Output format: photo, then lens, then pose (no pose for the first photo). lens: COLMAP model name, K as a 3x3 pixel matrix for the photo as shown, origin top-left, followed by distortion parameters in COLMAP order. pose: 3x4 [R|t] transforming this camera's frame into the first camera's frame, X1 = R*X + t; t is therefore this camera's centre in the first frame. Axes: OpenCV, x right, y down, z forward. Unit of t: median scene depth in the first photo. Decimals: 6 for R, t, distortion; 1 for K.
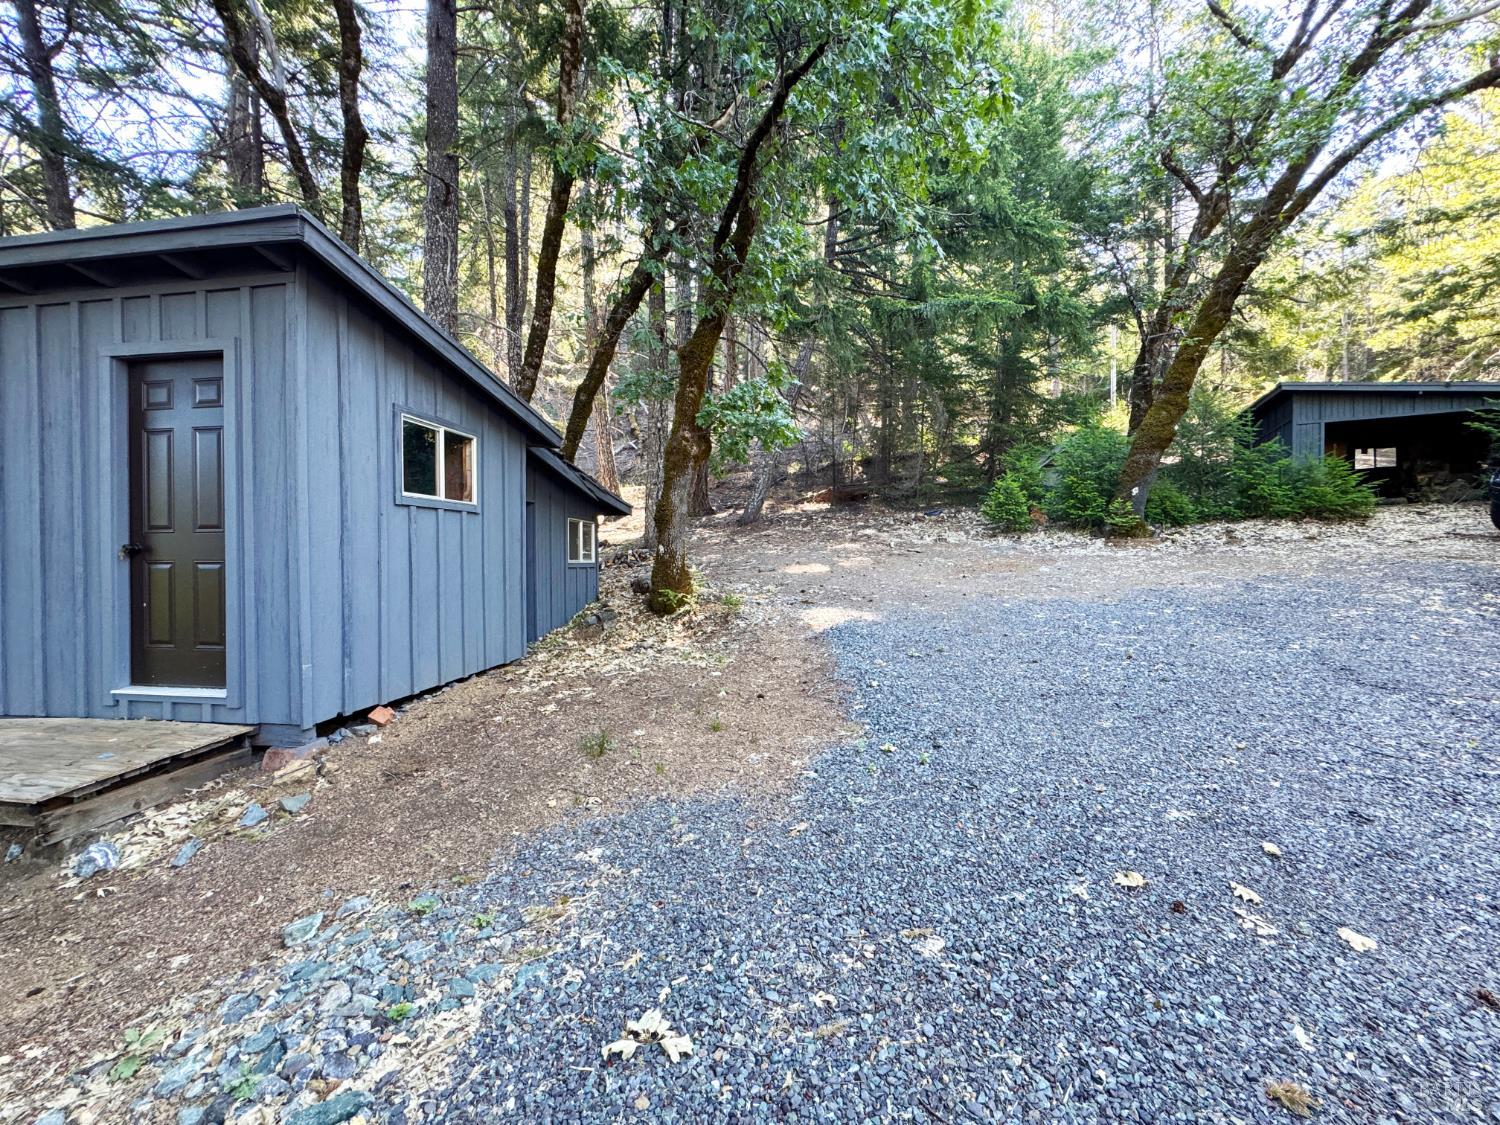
lens RADIAL K [[599.7, 0, 750.0], [0, 599.7, 560.3], [0, 0, 1]] dist [-0.000570, 0.000429]
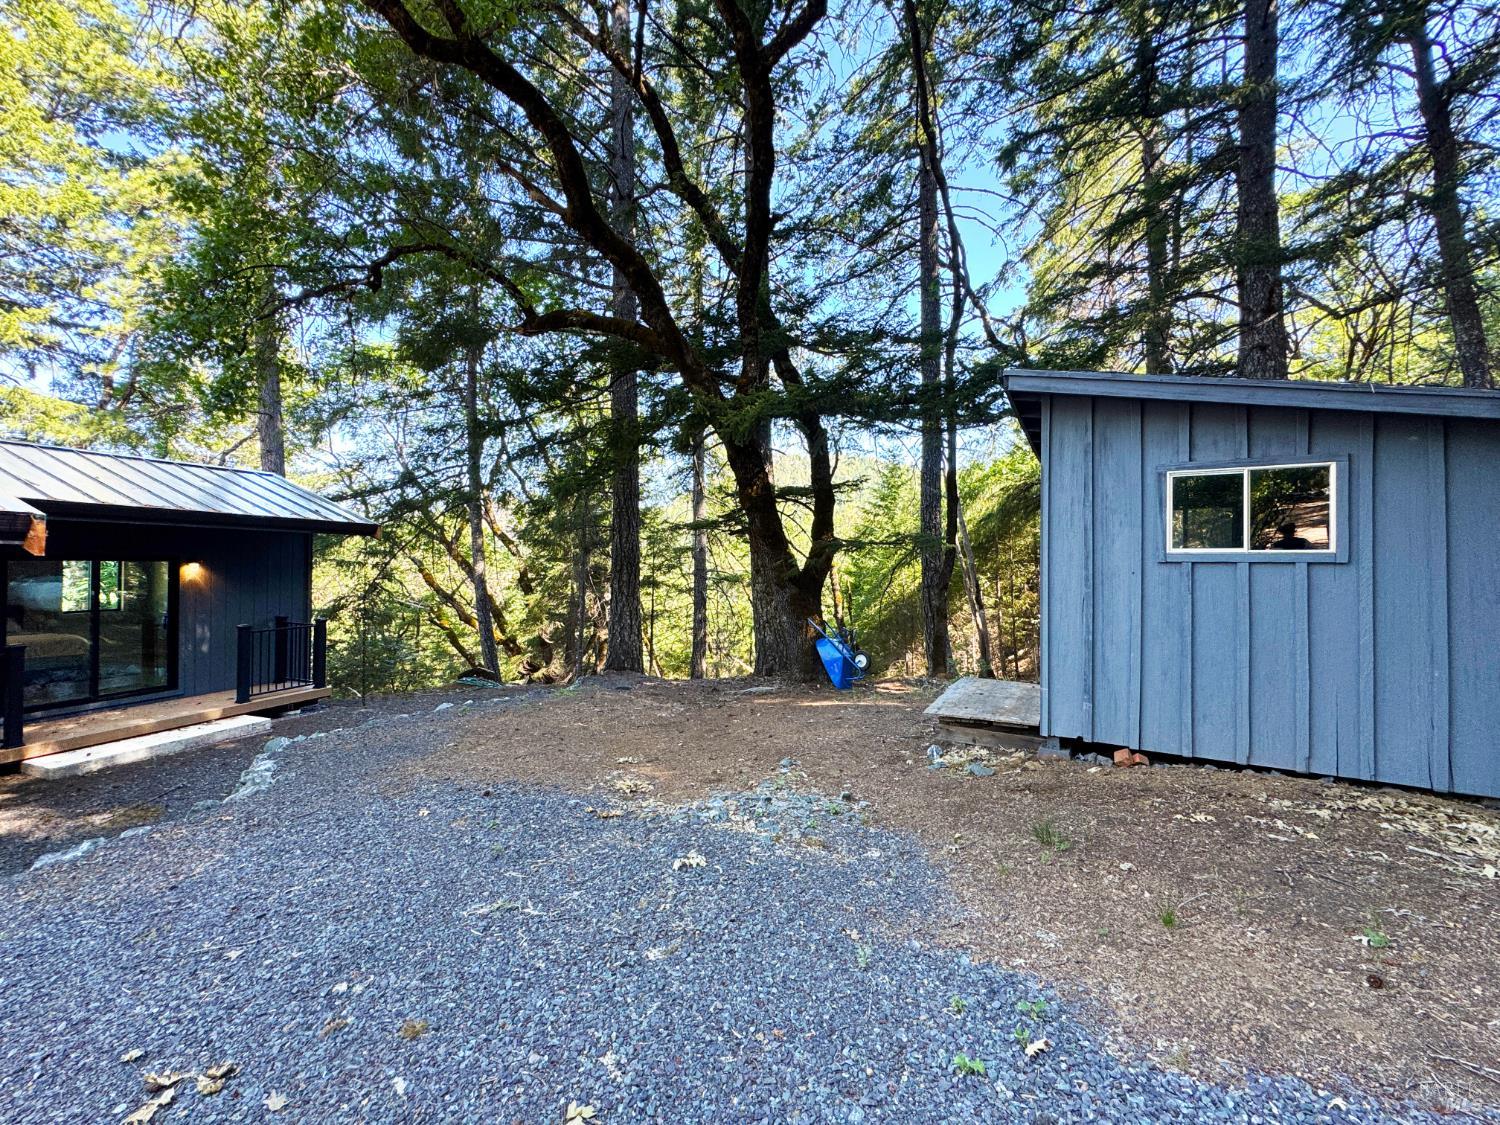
lens RADIAL K [[599.7, 0, 750.0], [0, 599.7, 560.3], [0, 0, 1]] dist [-0.000570, 0.000429]
pose [[-0.370128, -0.005353, -0.928965, 0.634310], [-0.023705, 0.999712, 0.003684, -0.084297], [0.928678, 0.023385, -0.370149, 0.744424]]
